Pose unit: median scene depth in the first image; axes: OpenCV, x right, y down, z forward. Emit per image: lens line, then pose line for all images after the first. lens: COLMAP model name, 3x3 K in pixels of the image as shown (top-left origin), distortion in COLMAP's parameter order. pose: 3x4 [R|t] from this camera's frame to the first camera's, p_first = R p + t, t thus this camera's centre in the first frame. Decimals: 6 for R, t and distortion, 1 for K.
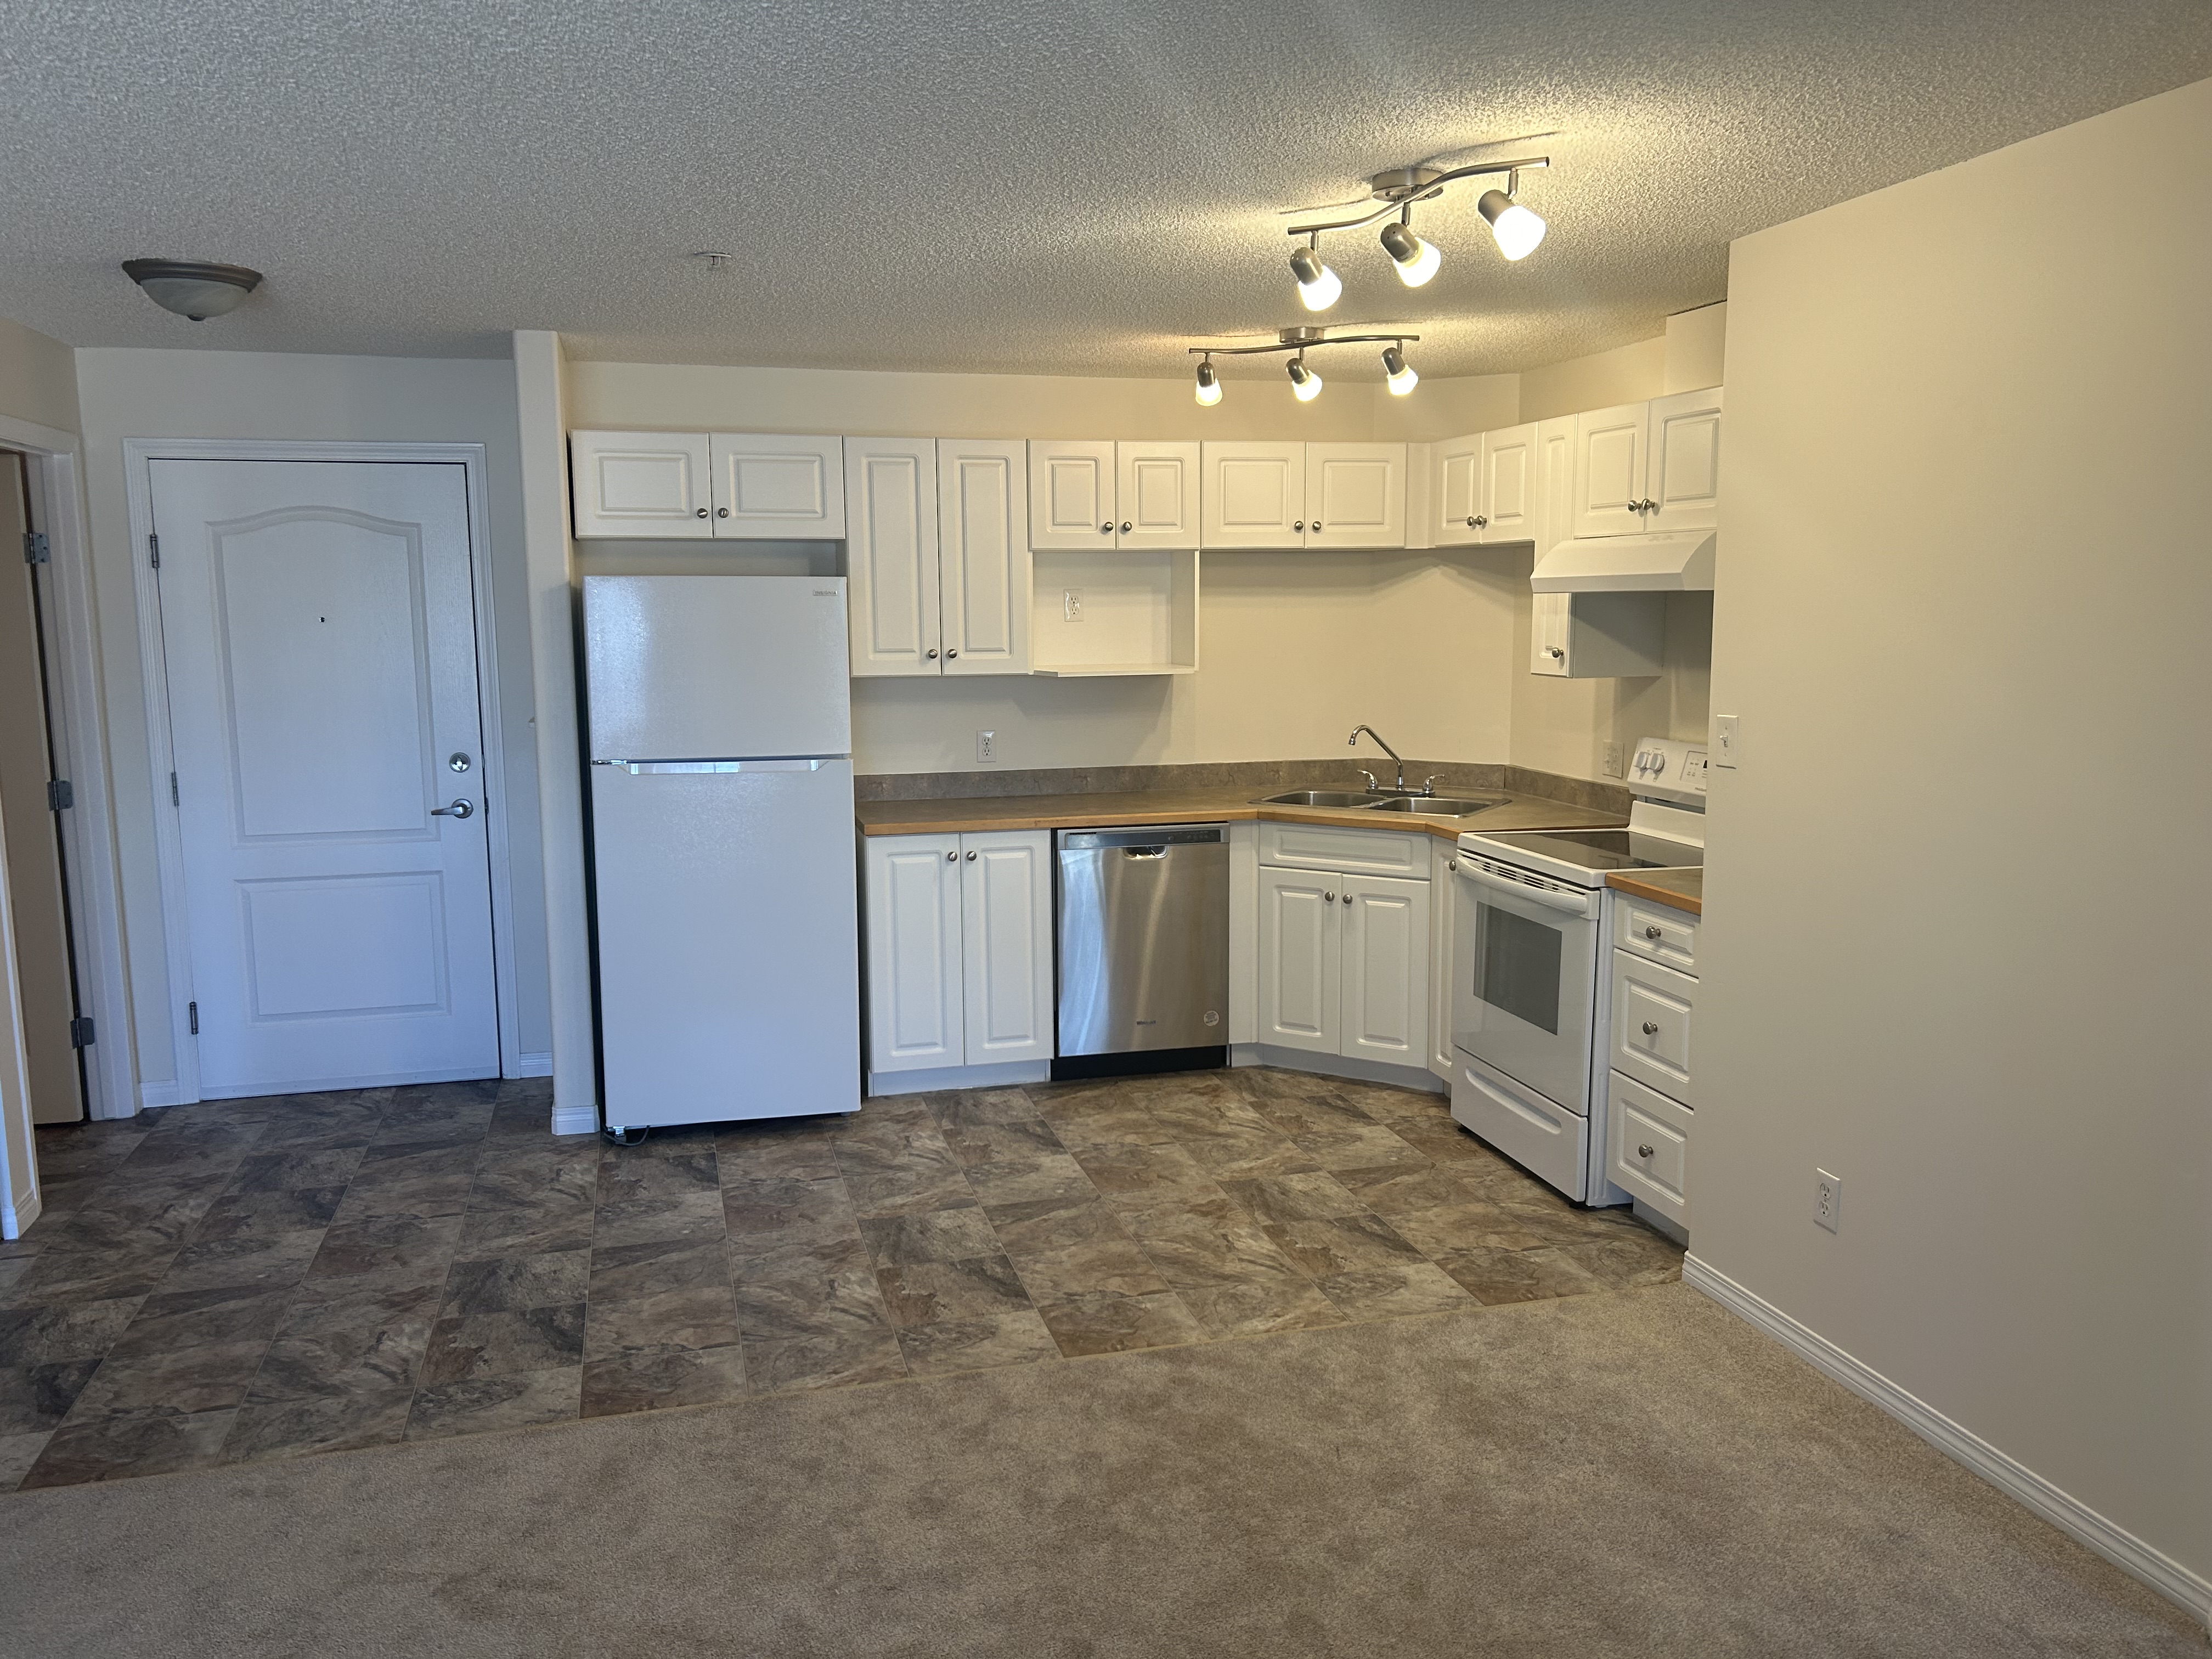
lens RADIAL K [[1668.7, 0, 1081.0], [0, 1668.7, 829.4], [0, 0, 1]] dist [0.132553, -0.349516]
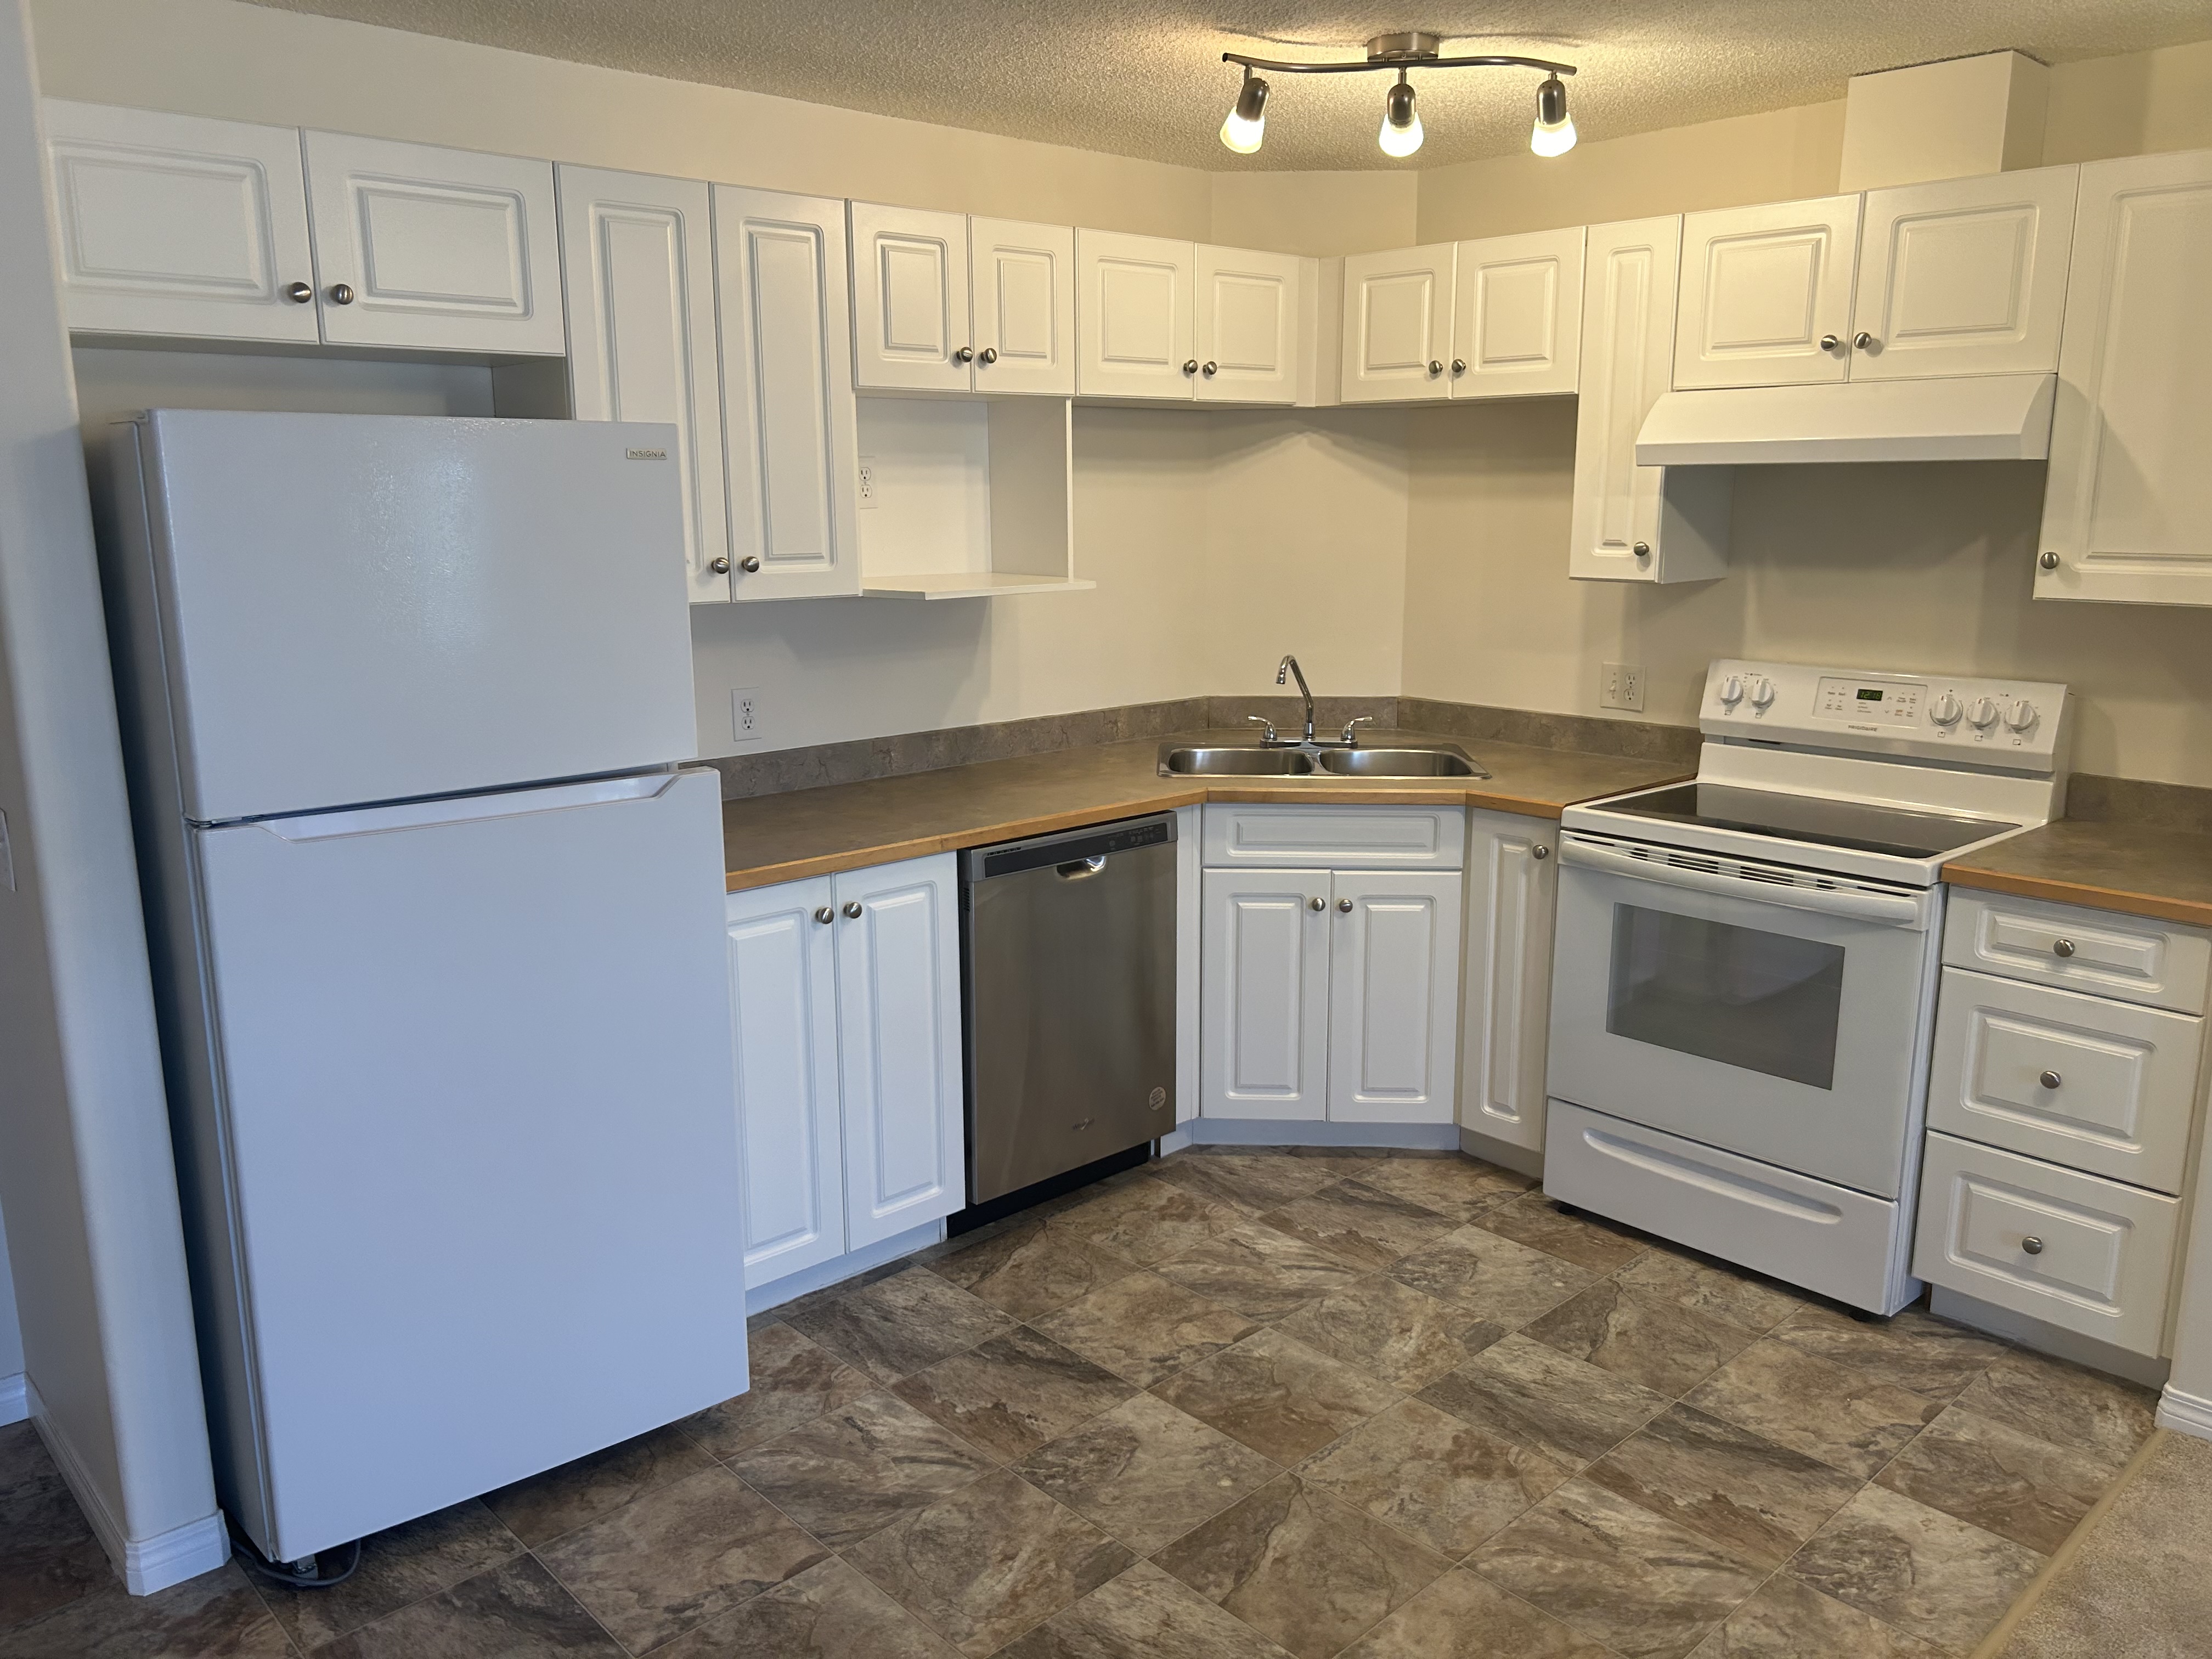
lens RADIAL K [[1676.5, 0, 1087.5], [0, 1676.5, 830.5], [0, 0, 1]] dist [0.034417, -0.042886]
pose [[0.878533, -0.094034, 0.468334, -0.266273], [0.063790, 0.994746, 0.080068, -0.053863], [-0.473403, -0.040467, 0.879916, 0.438820]]
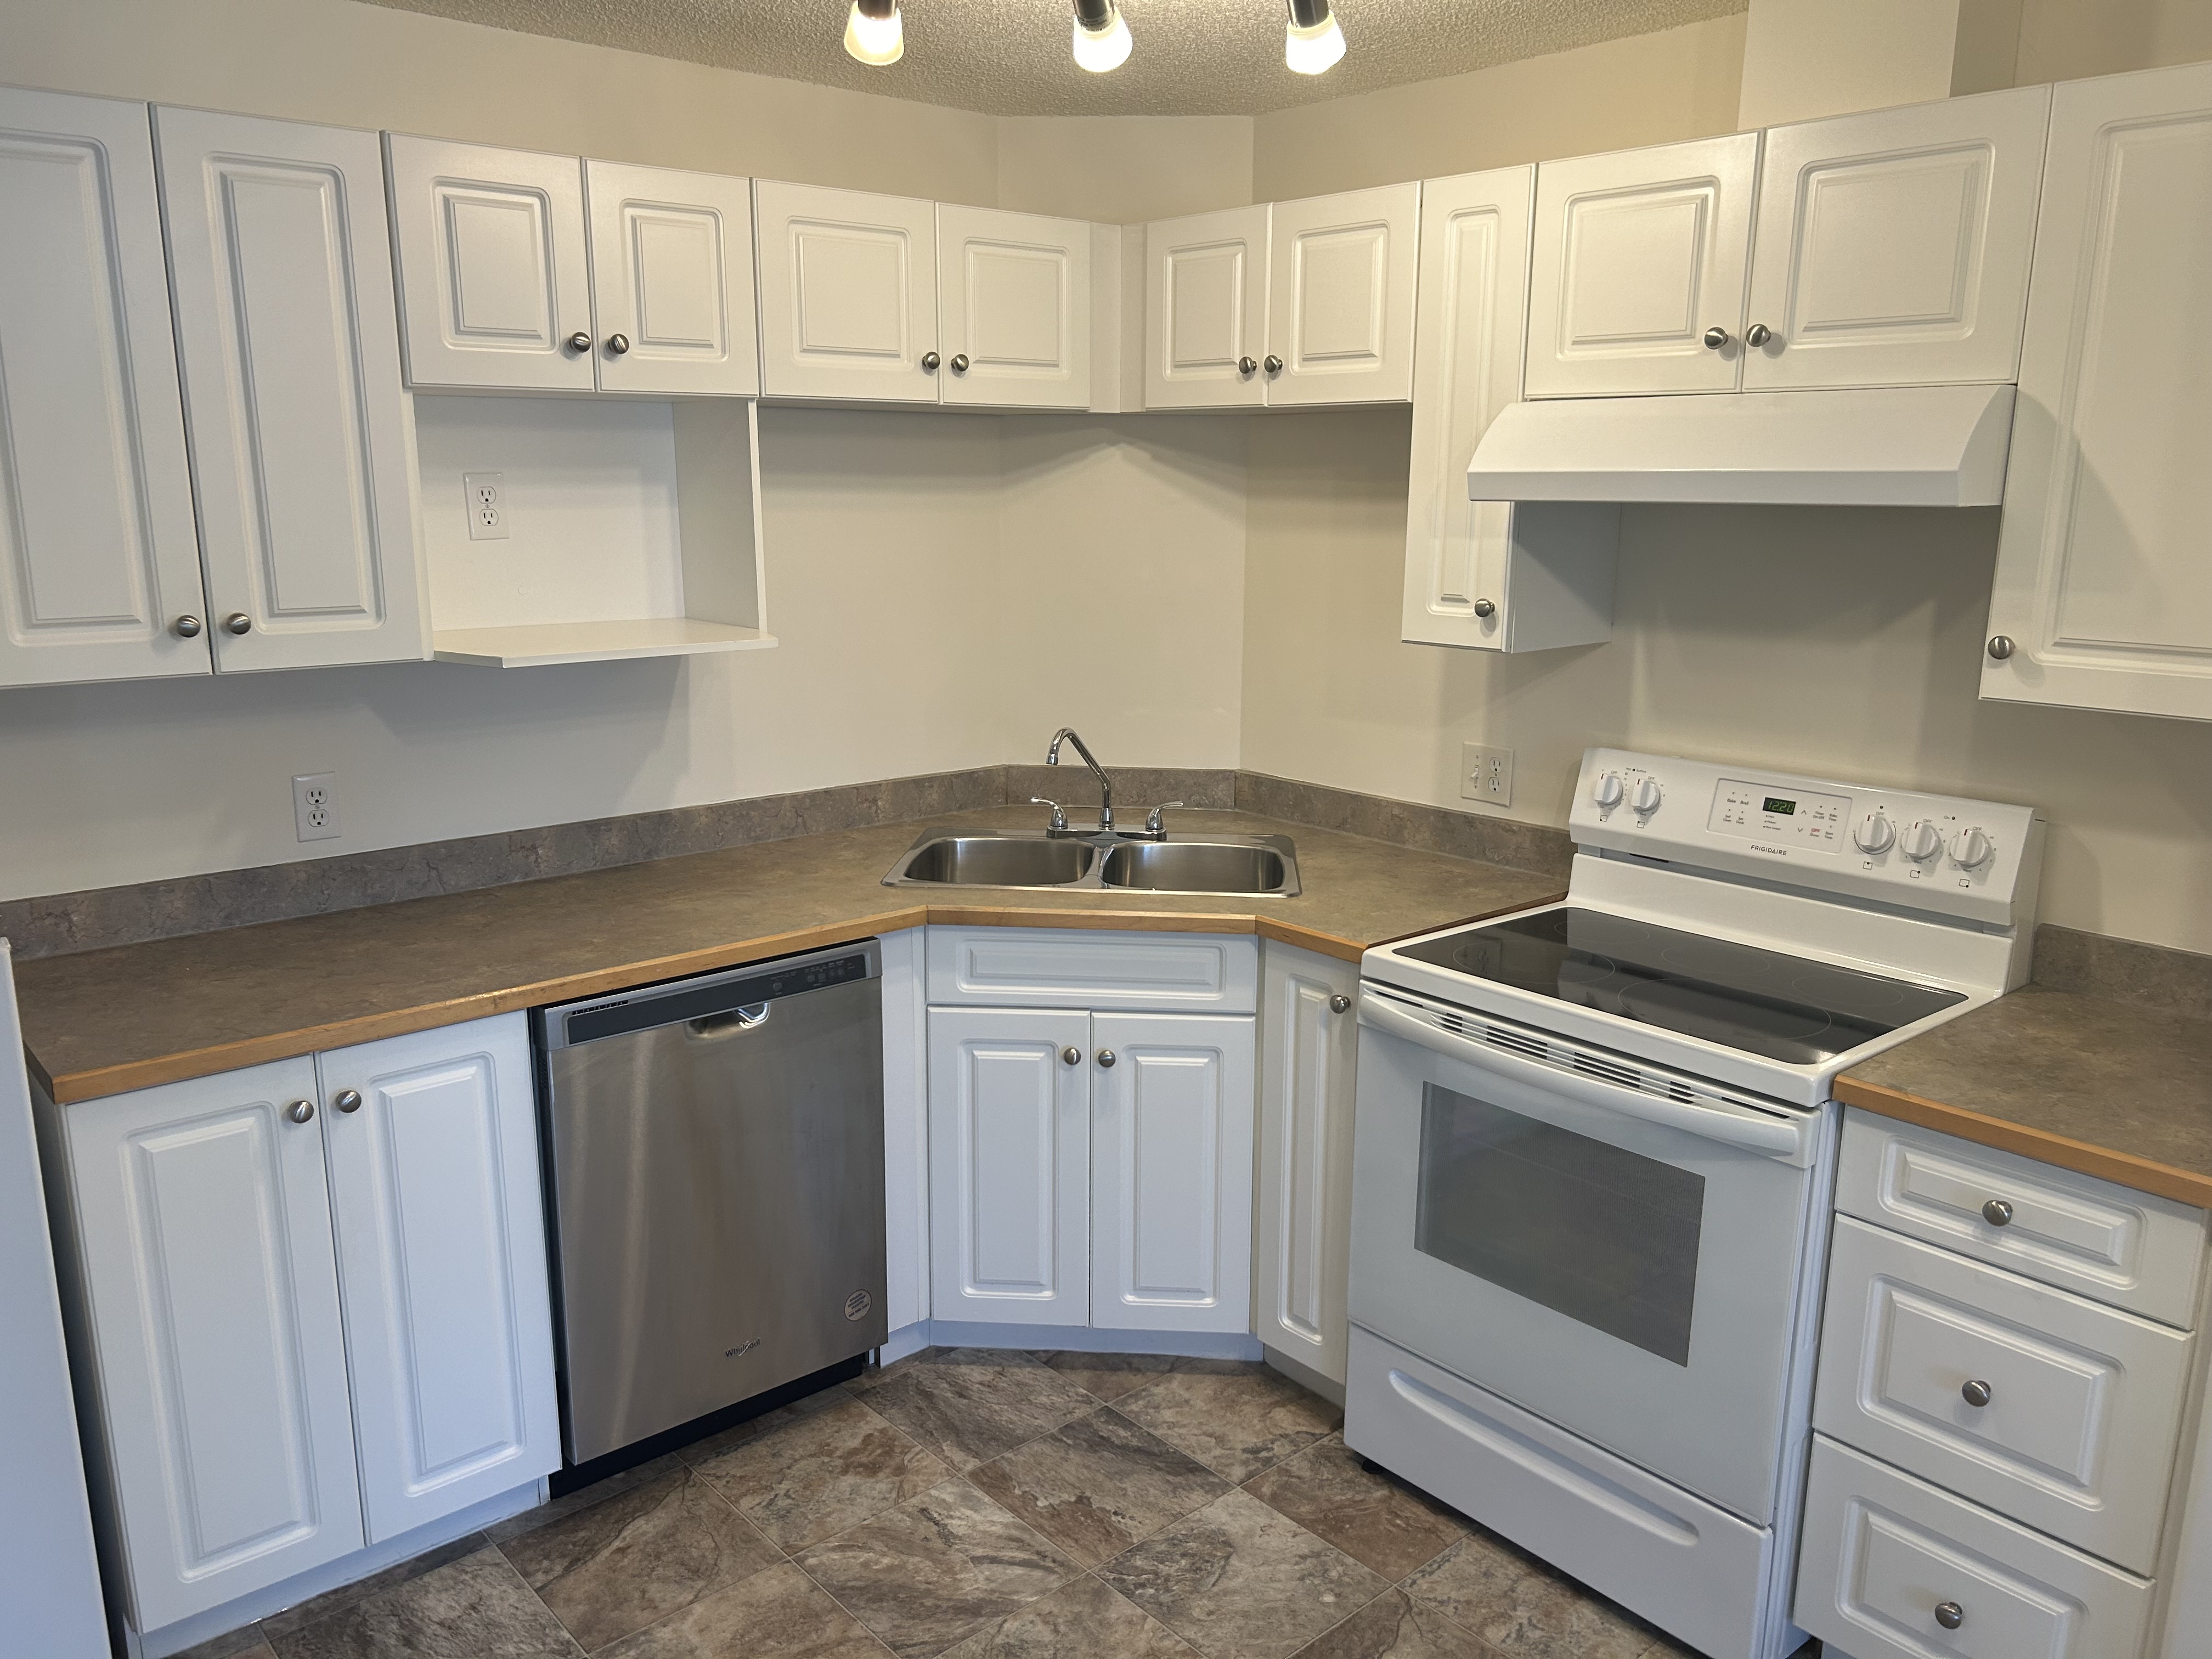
lens RADIAL K [[1672.4, 0, 1106.2], [0, 1672.4, 846.4], [0, 0, 1]] dist [0.041965, -0.051624]
pose [[0.890039, -0.087905, 0.447329, -0.079880], [0.050691, 0.994232, 0.094519, -0.080261], [-0.453057, -0.061450, 0.889361, 0.525171]]
